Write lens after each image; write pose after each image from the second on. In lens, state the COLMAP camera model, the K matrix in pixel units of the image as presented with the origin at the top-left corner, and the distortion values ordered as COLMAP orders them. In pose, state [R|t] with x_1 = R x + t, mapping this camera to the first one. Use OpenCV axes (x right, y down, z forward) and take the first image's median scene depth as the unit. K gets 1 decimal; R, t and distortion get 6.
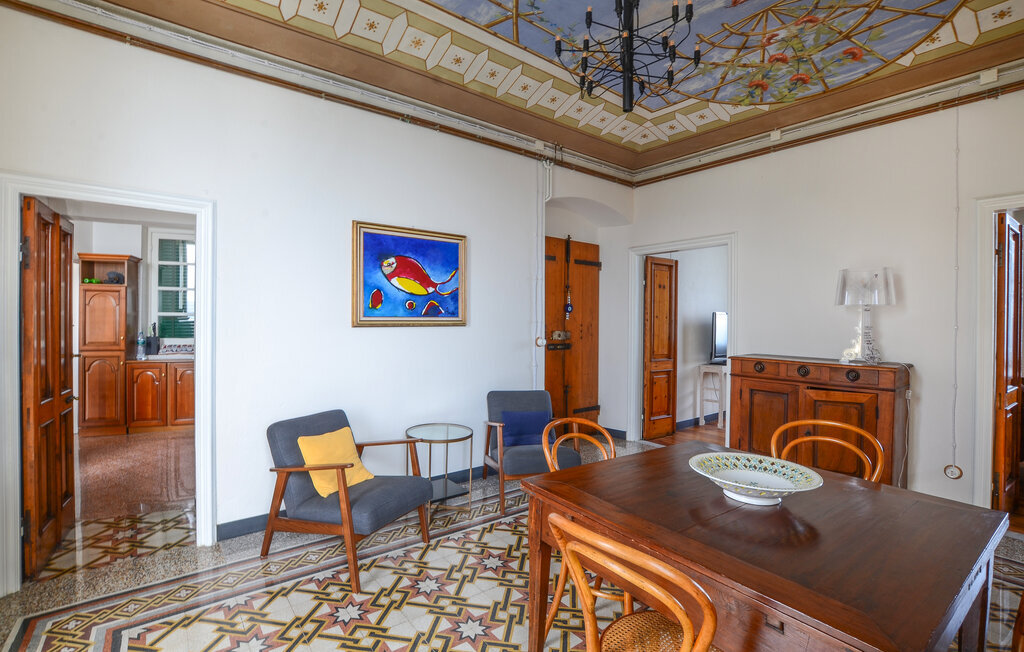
lens RADIAL K [[471.2, 0, 509.8], [0, 471.2, 321.9], [0, 0, 1]] dist [-0.024164, 0.000294]
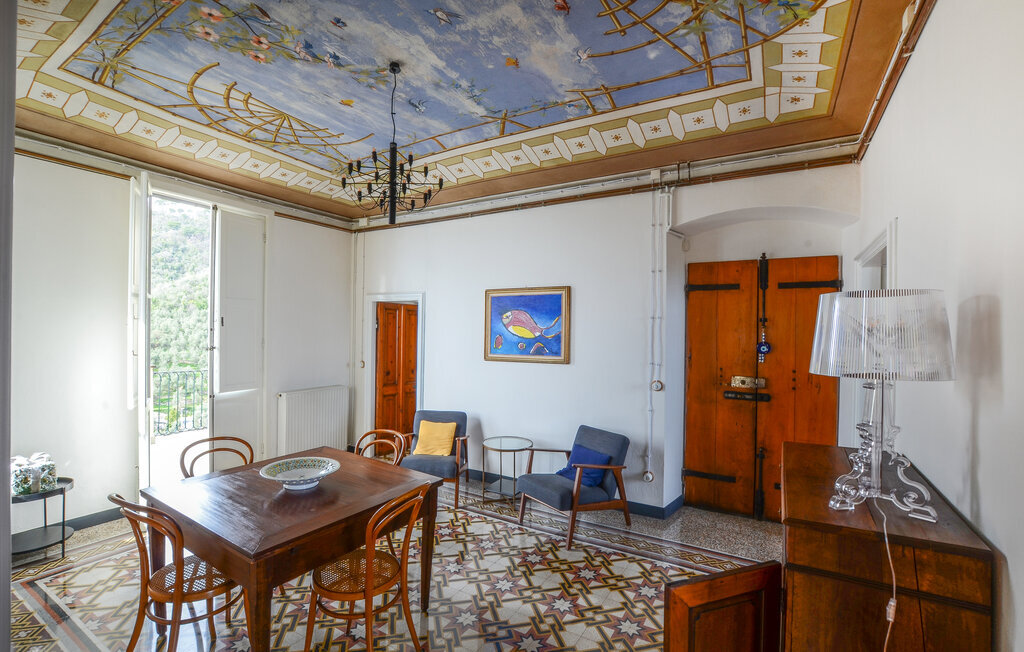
lens RADIAL K [[453.6, 0, 500.7], [0, 453.6, 328.2], [0, 0, 1]] dist [-0.028019, 0.000324]
pose [[0.336931, 0.003017, -0.941525, 0.911839], [-0.006572, 0.999978, 0.000853, -0.080795], [0.941506, 0.005900, 0.336943, 0.472803]]
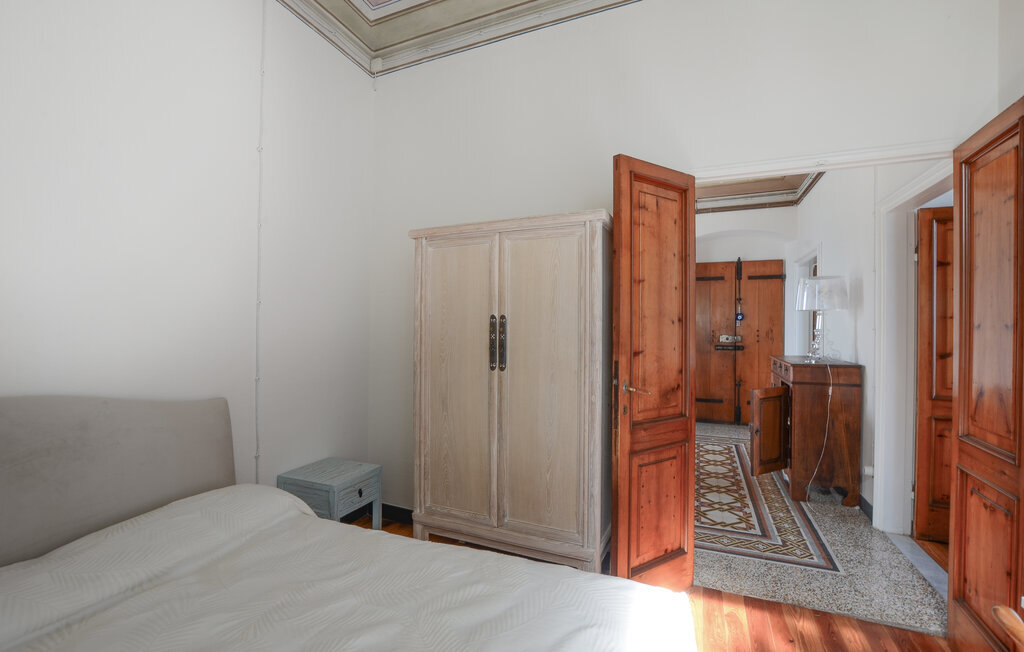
lens RADIAL K [[453.6, 0, 500.7], [0, 453.6, 328.2], [0, 0, 1]] dist [-0.028019, 0.000324]
pose [[0.469394, 0.006345, -0.882966, 1.180228], [0.005020, 0.999939, 0.009854, -0.019548], [0.882975, -0.009057, 0.469333, -0.136795]]
